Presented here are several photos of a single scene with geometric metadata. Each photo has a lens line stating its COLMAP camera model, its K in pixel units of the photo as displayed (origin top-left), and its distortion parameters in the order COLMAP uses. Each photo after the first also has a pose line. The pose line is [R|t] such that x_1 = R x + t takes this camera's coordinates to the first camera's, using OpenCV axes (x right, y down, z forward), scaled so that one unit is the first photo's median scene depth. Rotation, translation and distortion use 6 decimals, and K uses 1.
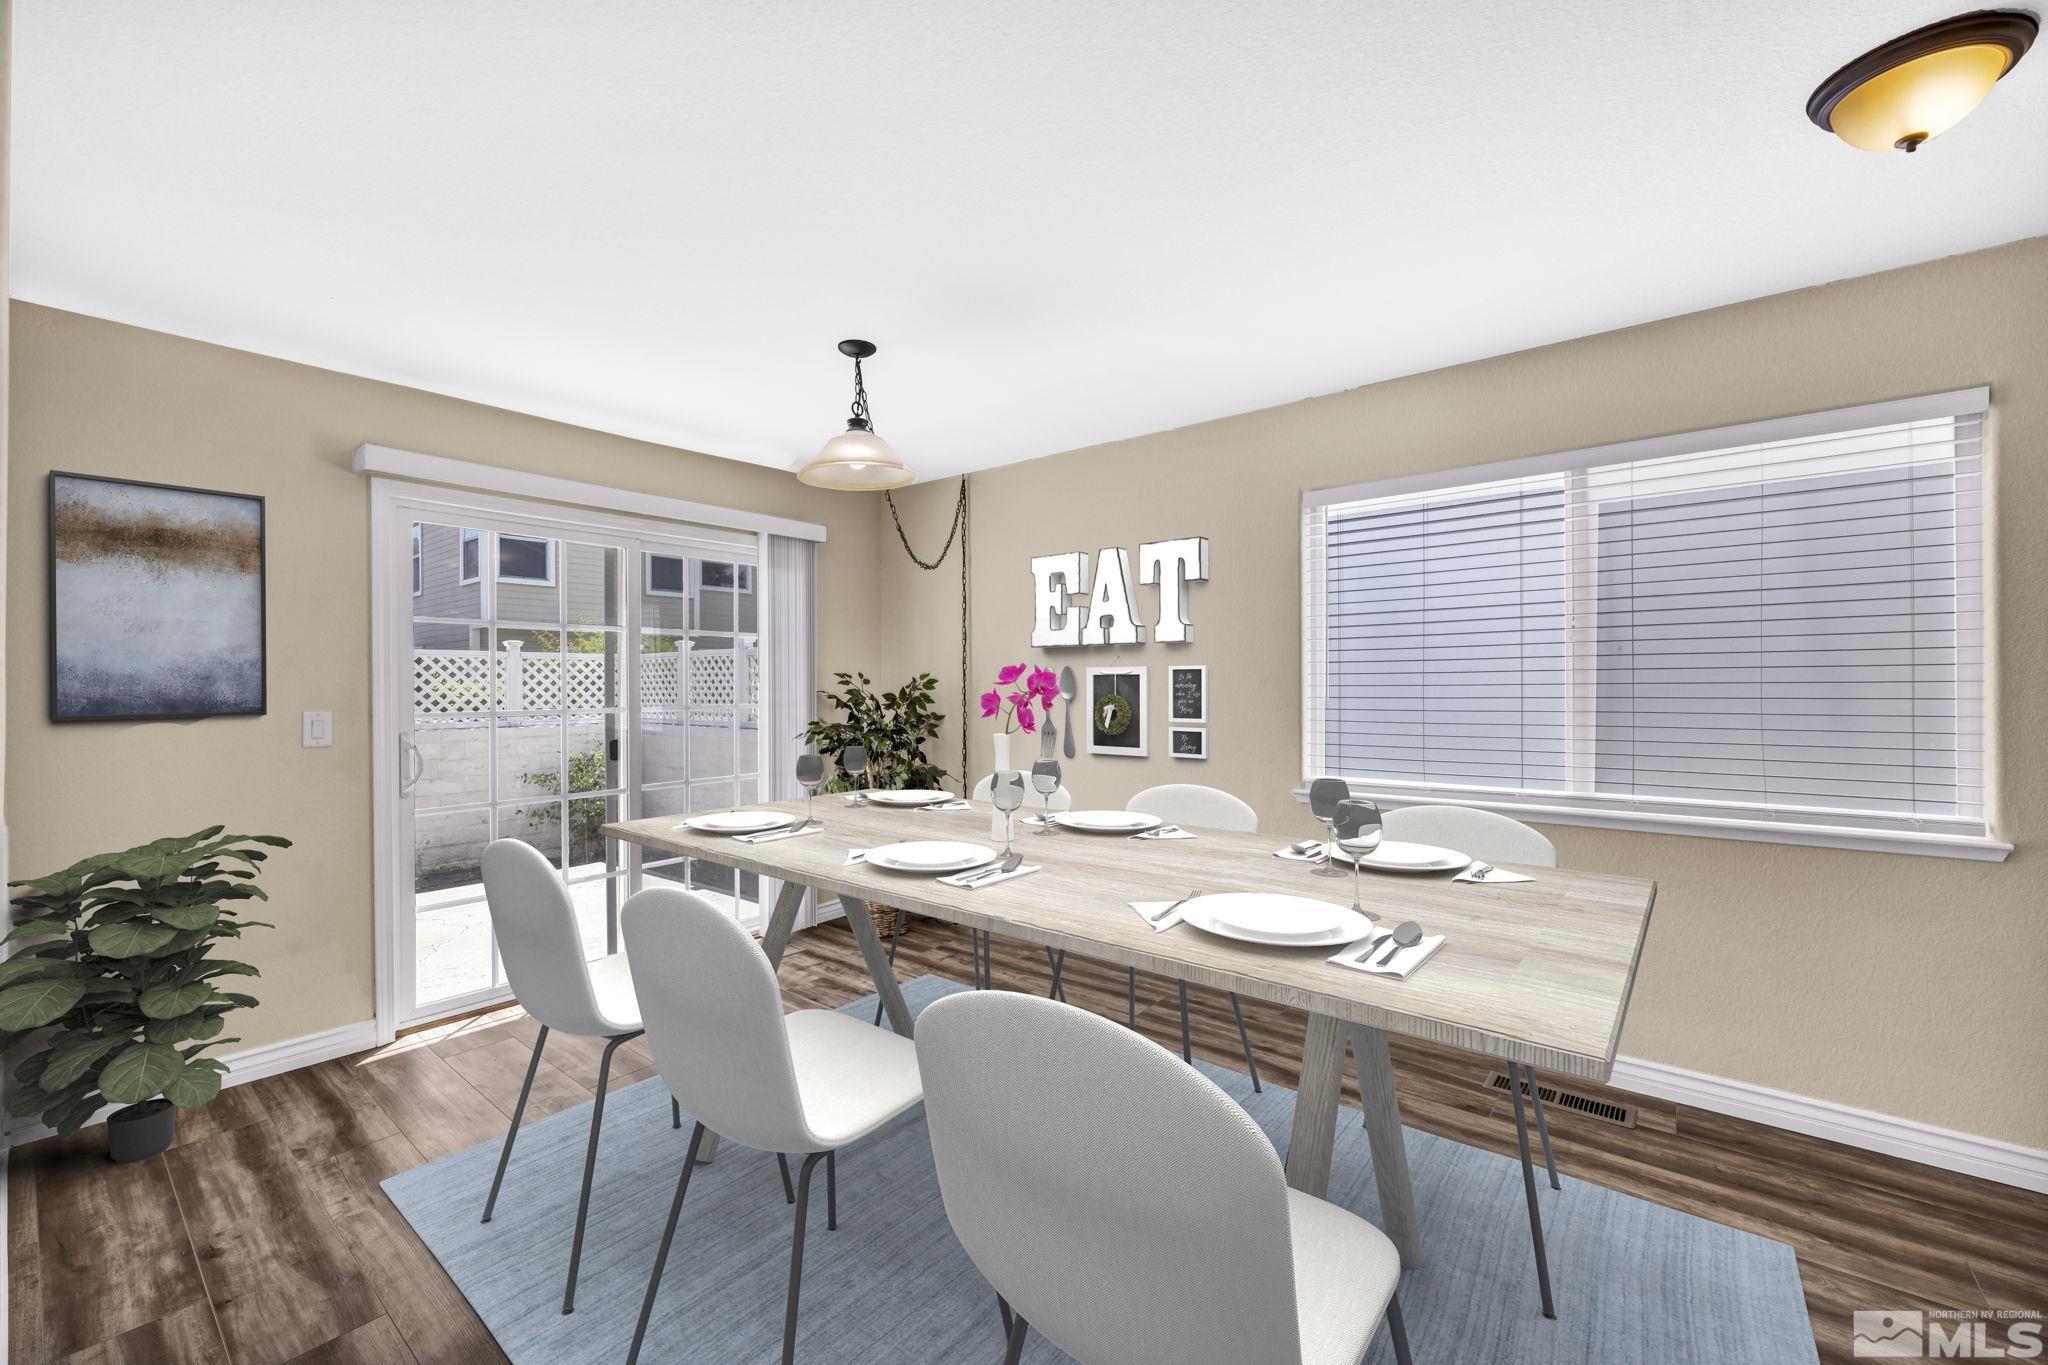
lens RADIAL K [[837.9, 0, 1018.0], [0, 837.9, 677.0], [0, 0, 1]] dist [-0.000237, 0.001496]
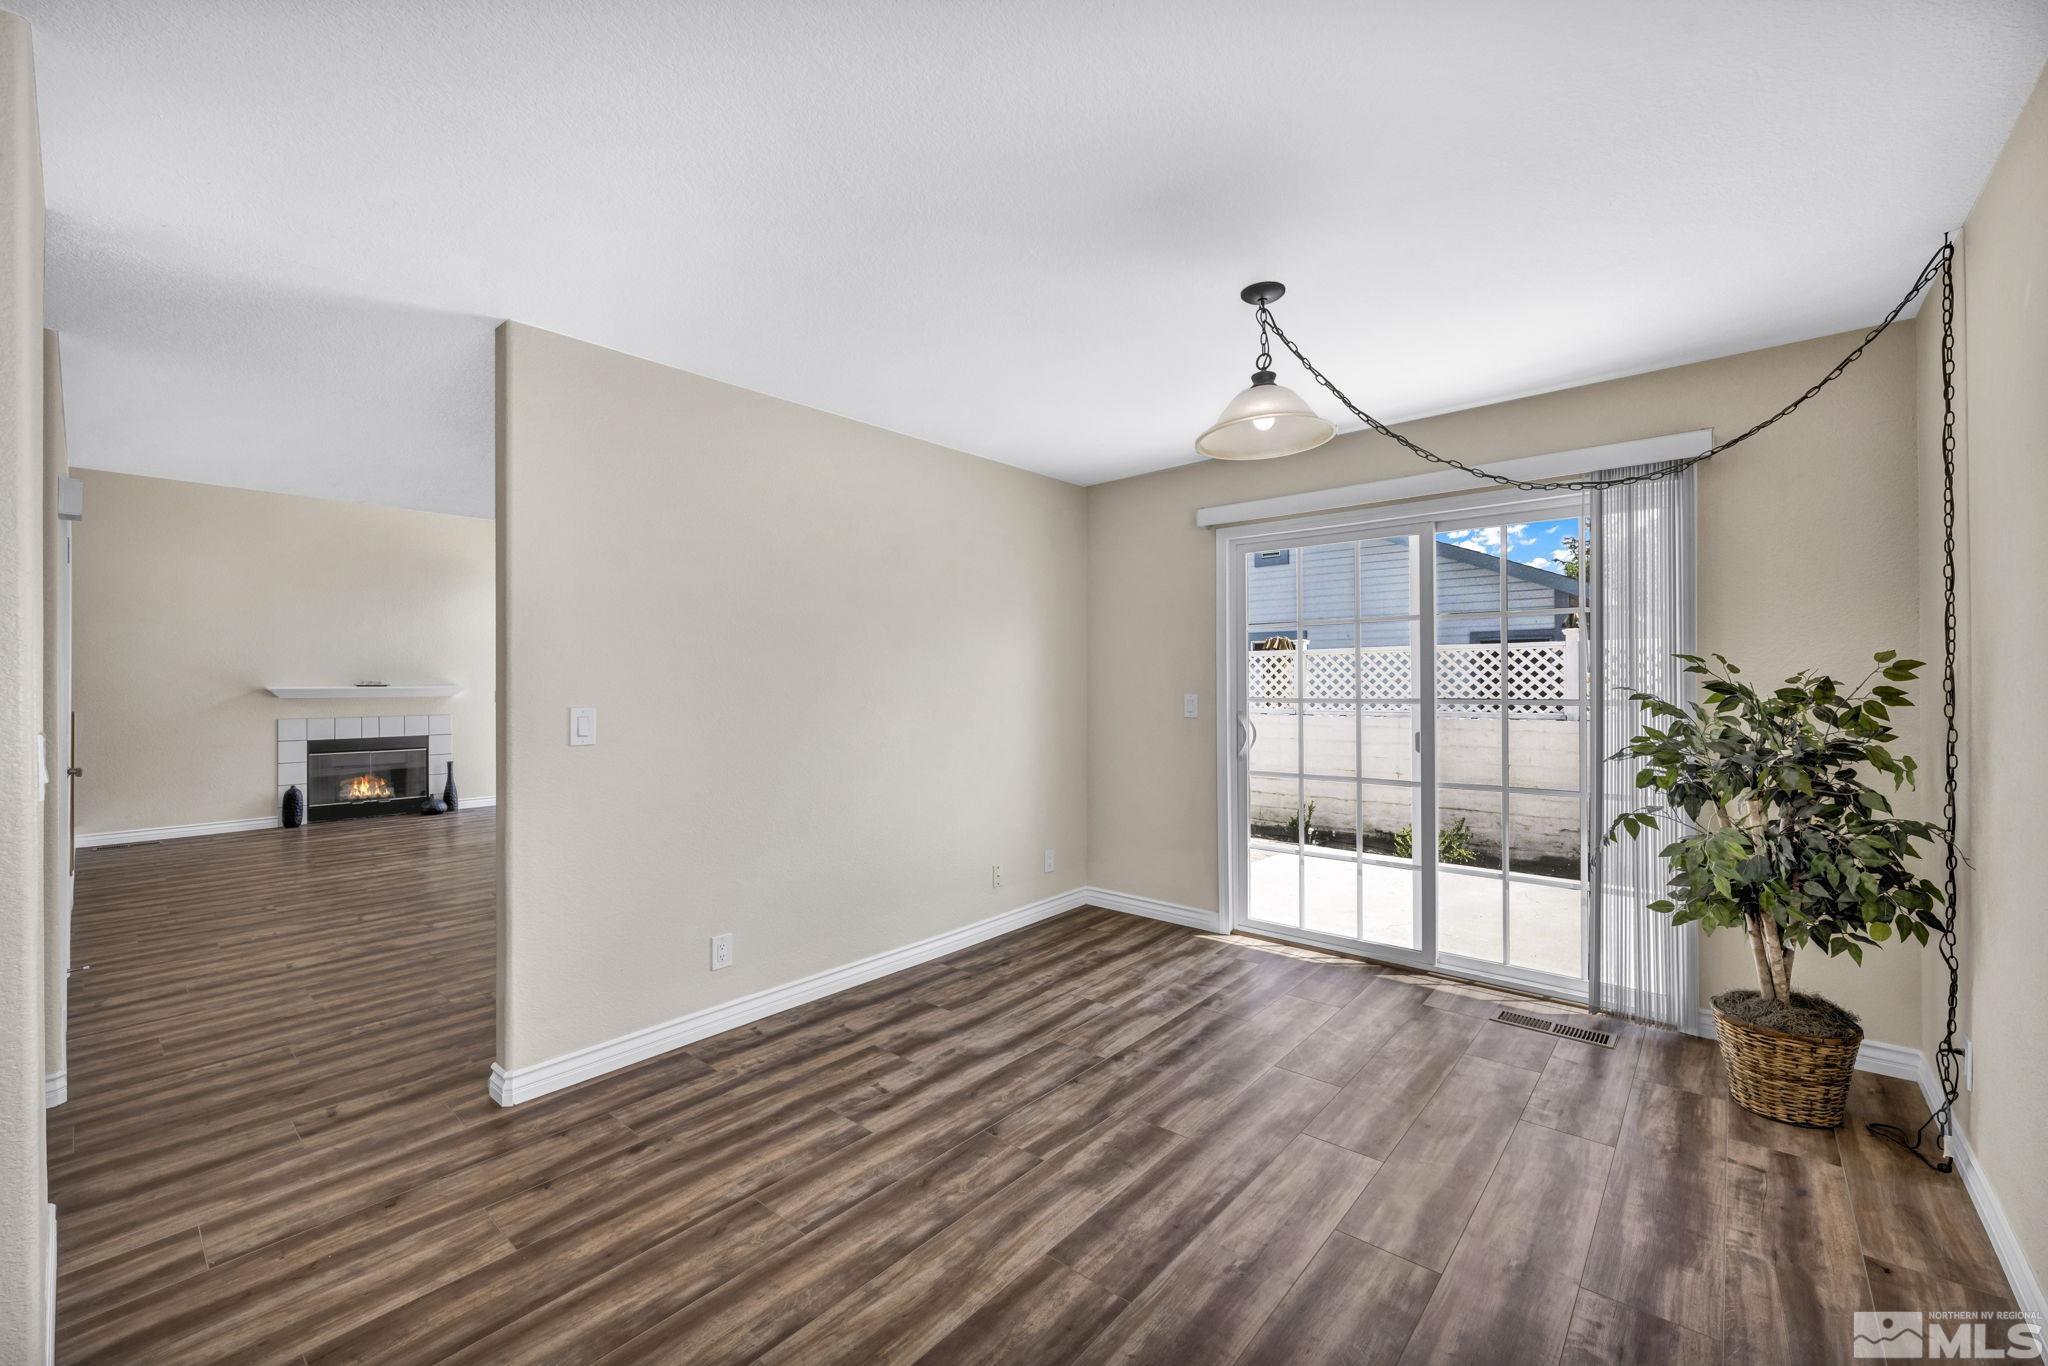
lens RADIAL K [[808.4, 0, 1004.7], [0, 808.4, 673.9], [0, 0, 1]] dist [-0.000861, 0.000459]
pose [[-0.041788, -0.007024, -0.999102, 0.614237], [0.013939, 0.999874, -0.007612, 0.008717], [0.999029, -0.014244, -0.041684, 0.697219]]
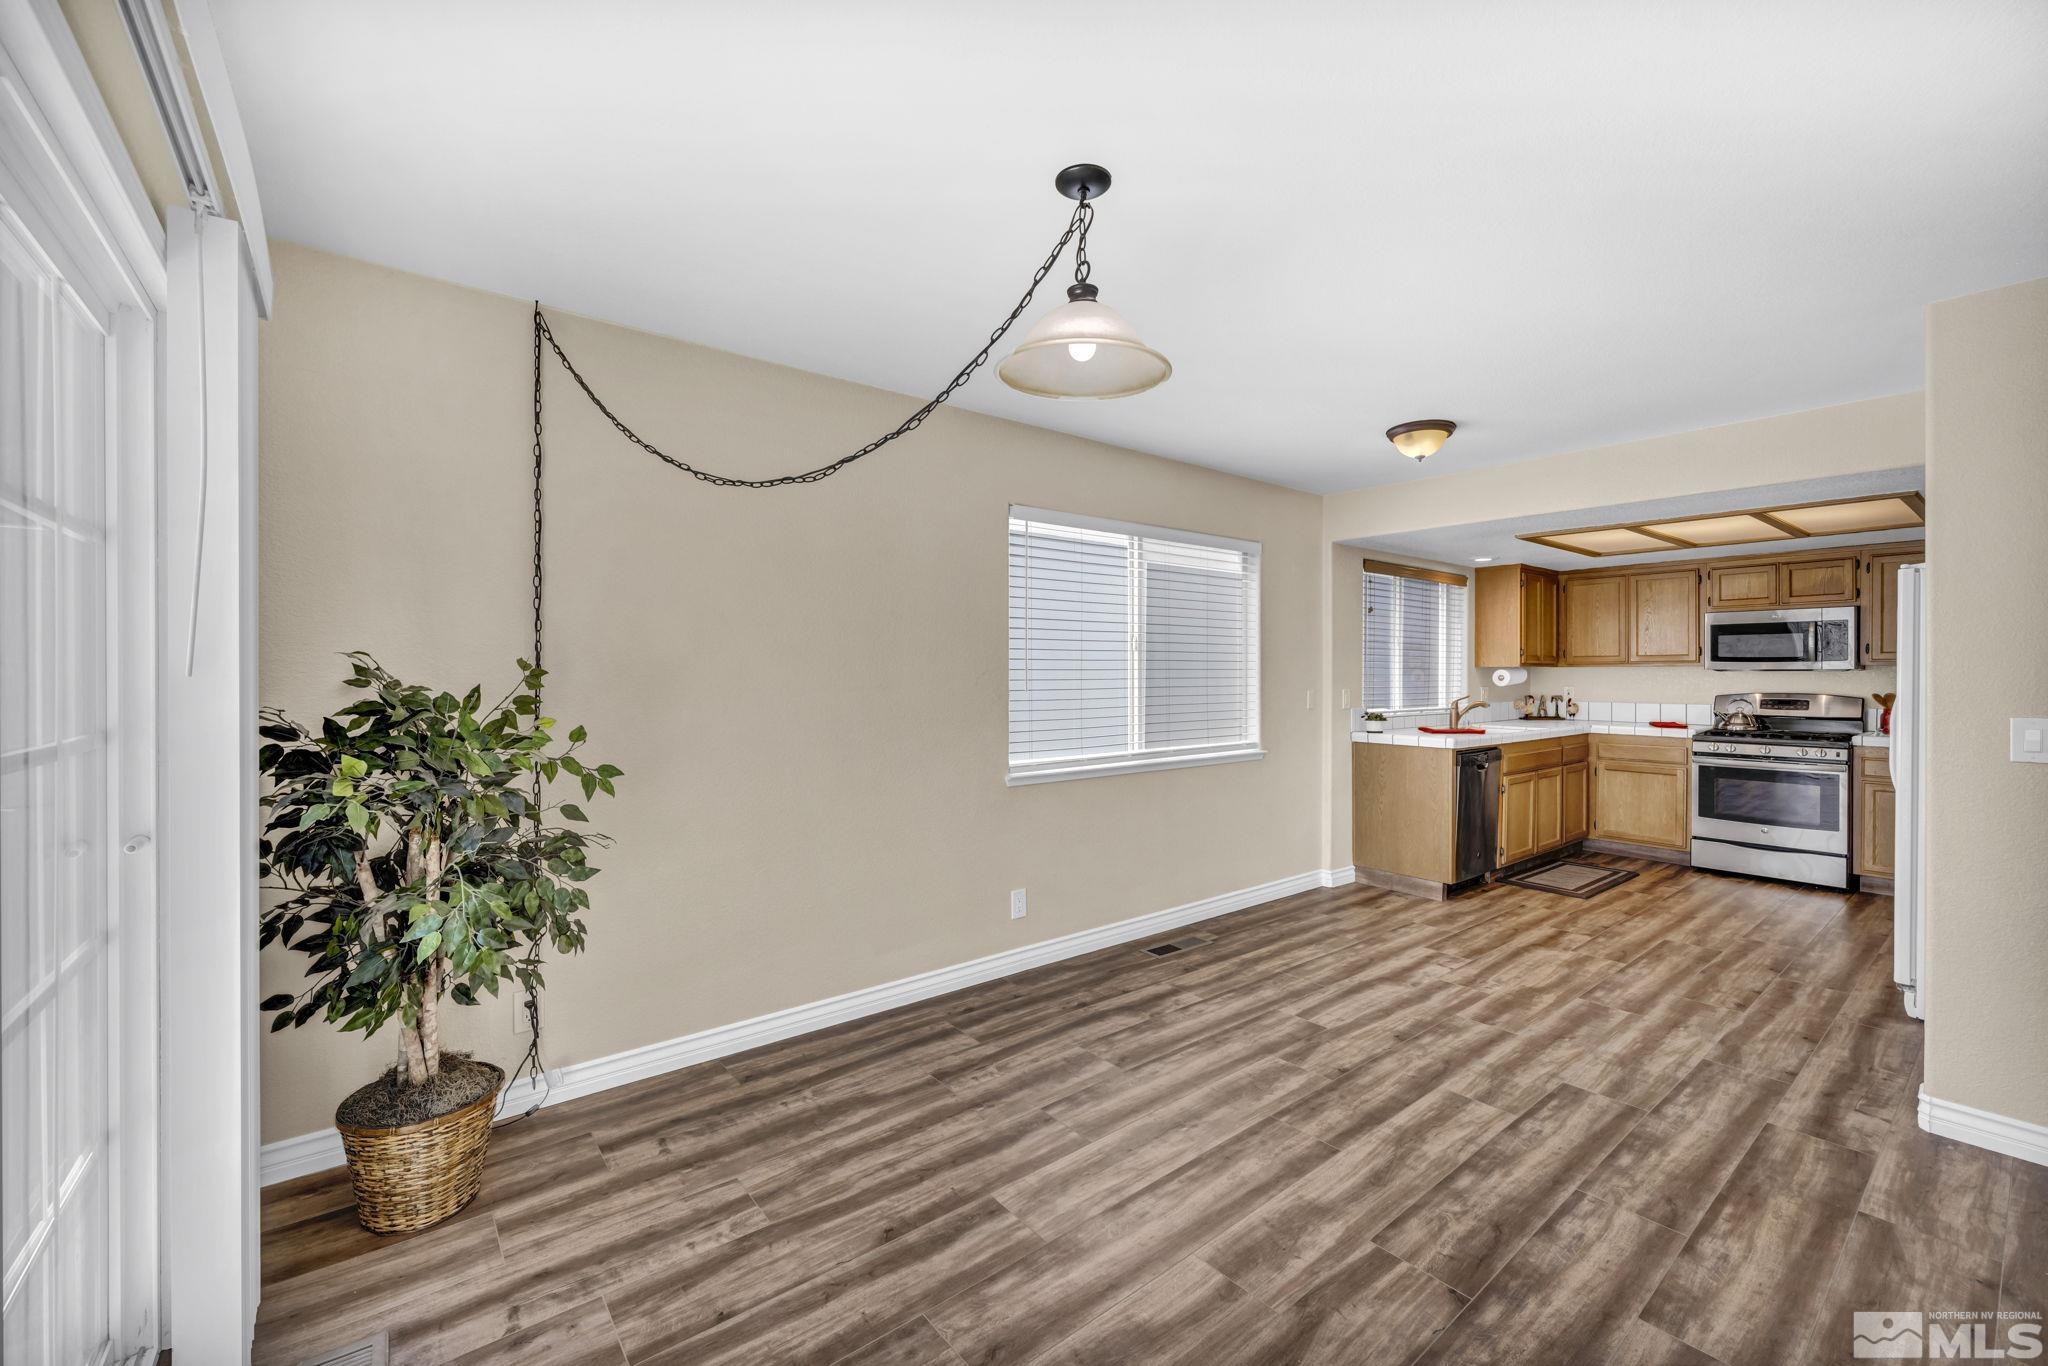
lens RADIAL K [[837.9, 0, 1011.4], [0, 837.9, 669.3], [0, 0, 1]] dist [-0.000237, 0.001496]
pose [[0.205331, 0.009036, 0.978651, -0.791991], [-0.011912, 0.999906, -0.006734, 0.004735], [-0.978620, -0.010275, 0.205419, 0.837310]]
